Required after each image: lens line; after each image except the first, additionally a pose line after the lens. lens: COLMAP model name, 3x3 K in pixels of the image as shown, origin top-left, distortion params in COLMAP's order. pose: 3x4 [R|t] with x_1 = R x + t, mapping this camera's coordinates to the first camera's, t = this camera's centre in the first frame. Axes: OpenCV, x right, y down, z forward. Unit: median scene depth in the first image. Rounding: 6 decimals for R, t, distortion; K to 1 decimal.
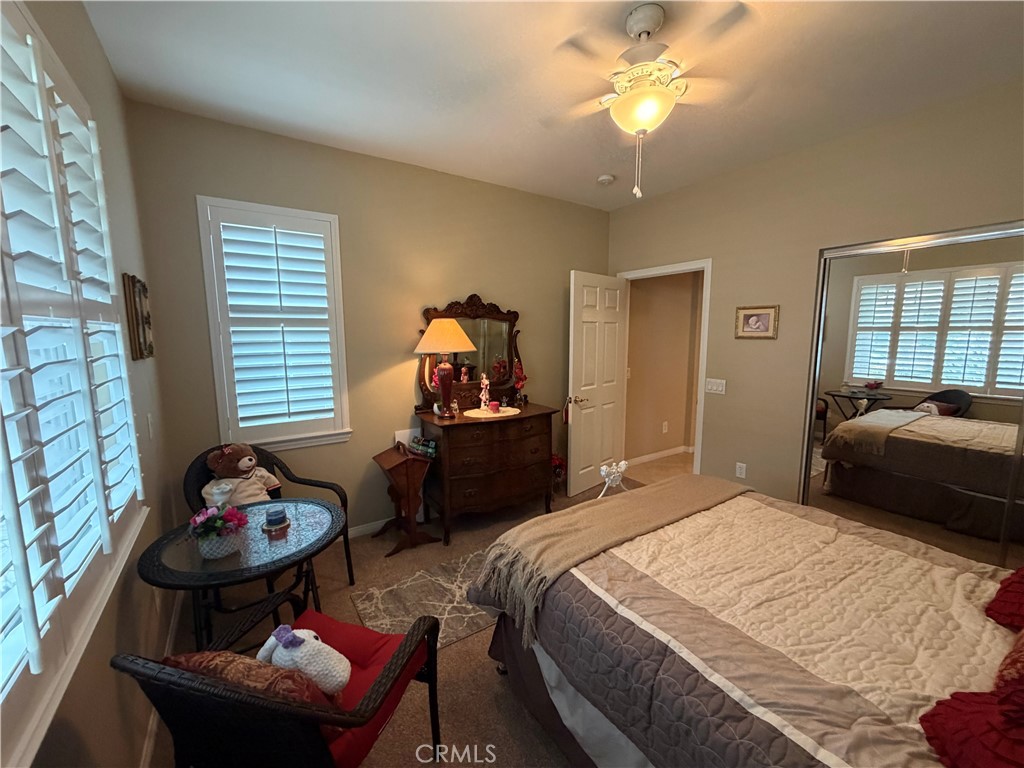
lens RADIAL K [[404.1, 0, 505.3], [0, 404.1, 383.3], [0, 0, 1]] dist [-0.003755, -0.001272]
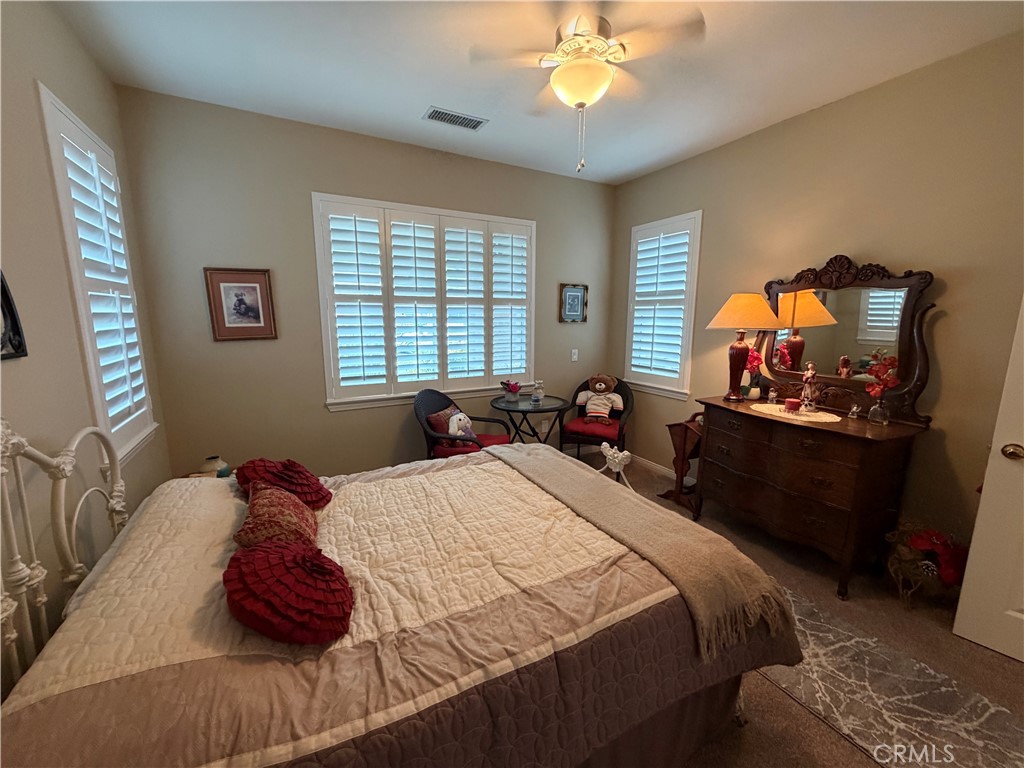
lens RADIAL K [[404.1, 0, 513.7], [0, 404.1, 383.4], [0, 0, 1]] dist [-0.003755, -0.001272]
pose [[-0.066321, 0.174005, -0.982509, 0.958660], [-0.119043, 0.976264, 0.180934, -0.073907], [0.990672, 0.128961, -0.044033, 0.632492]]
